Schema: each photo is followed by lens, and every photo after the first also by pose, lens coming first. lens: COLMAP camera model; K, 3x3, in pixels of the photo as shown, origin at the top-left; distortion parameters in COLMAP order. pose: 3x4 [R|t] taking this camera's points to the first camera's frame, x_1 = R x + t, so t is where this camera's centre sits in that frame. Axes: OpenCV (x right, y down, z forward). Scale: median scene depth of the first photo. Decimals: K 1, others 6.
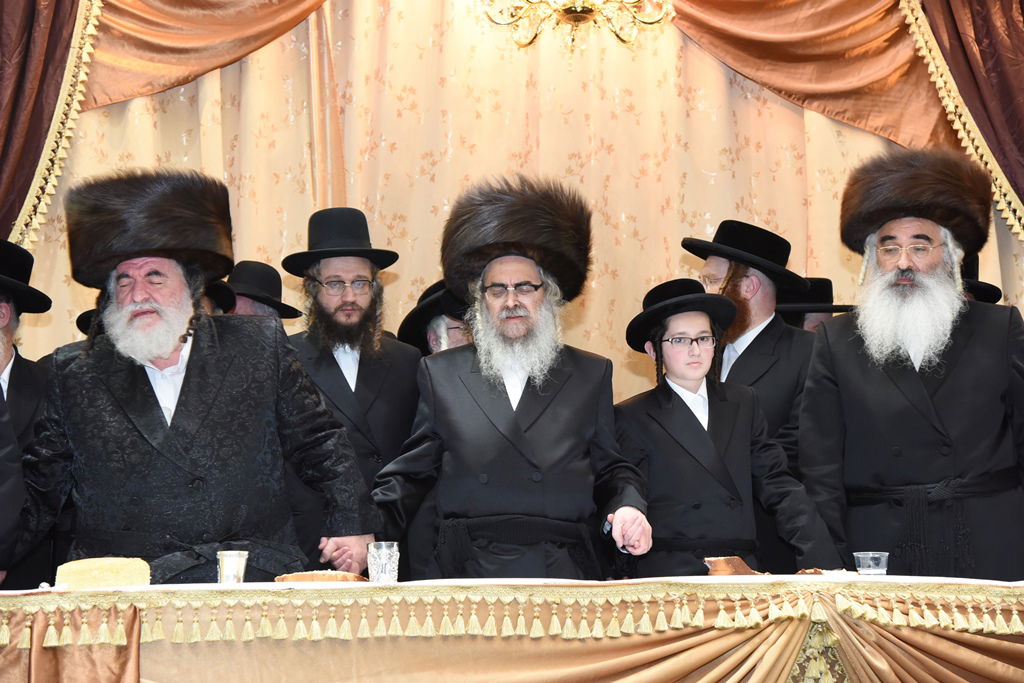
lens RADIAL K [[1846.8, 0, 510.6], [0, 1846.8, 352.2], [0, 0, 1]] dist [0.552466, 0.000000]
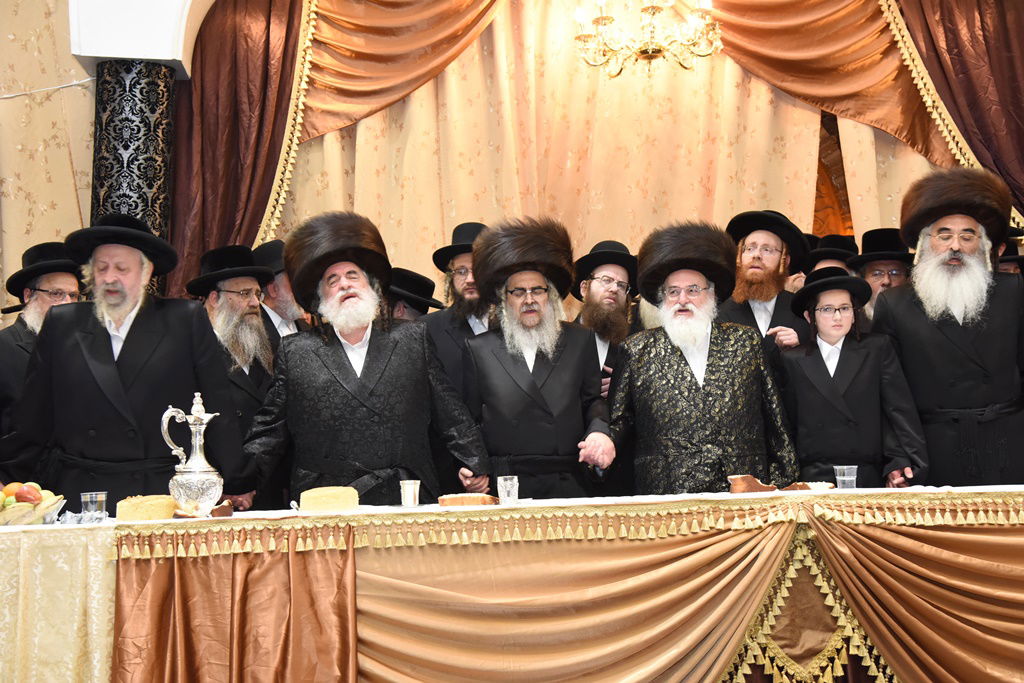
lens RADIAL K [[1454.2, 0, 520.0], [0, 1454.2, 352.0], [0, 0, 1]] dist [0.368198, 0.000000]
pose [[0.996197, -0.027682, -0.082611, 0.041933], [0.036051, 0.994172, 0.101600, -0.117254], [0.079317, -0.104192, 0.991389, -0.154415]]
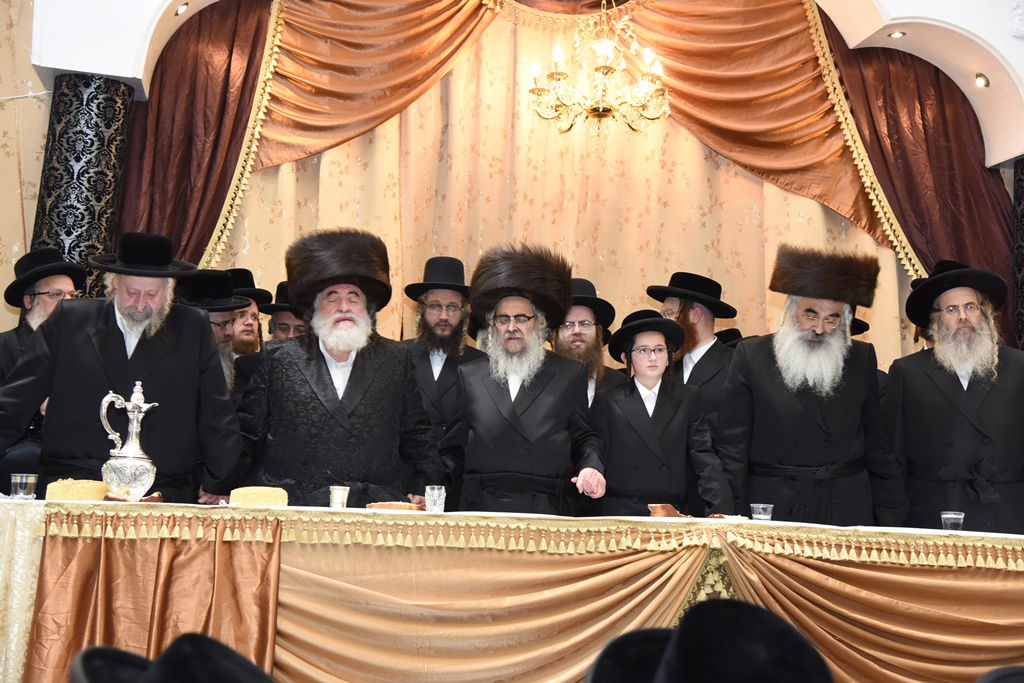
lens RADIAL K [[1554.4, 0, 509.1], [0, 1554.4, 352.2], [0, 0, 1]] dist [0.451831, 0.000000]
pose [[0.997950, 0.038933, -0.050790, 0.054328], [-0.037410, 0.998831, 0.030600, -0.050744], [0.051921, -0.028637, 0.998240, -0.287489]]
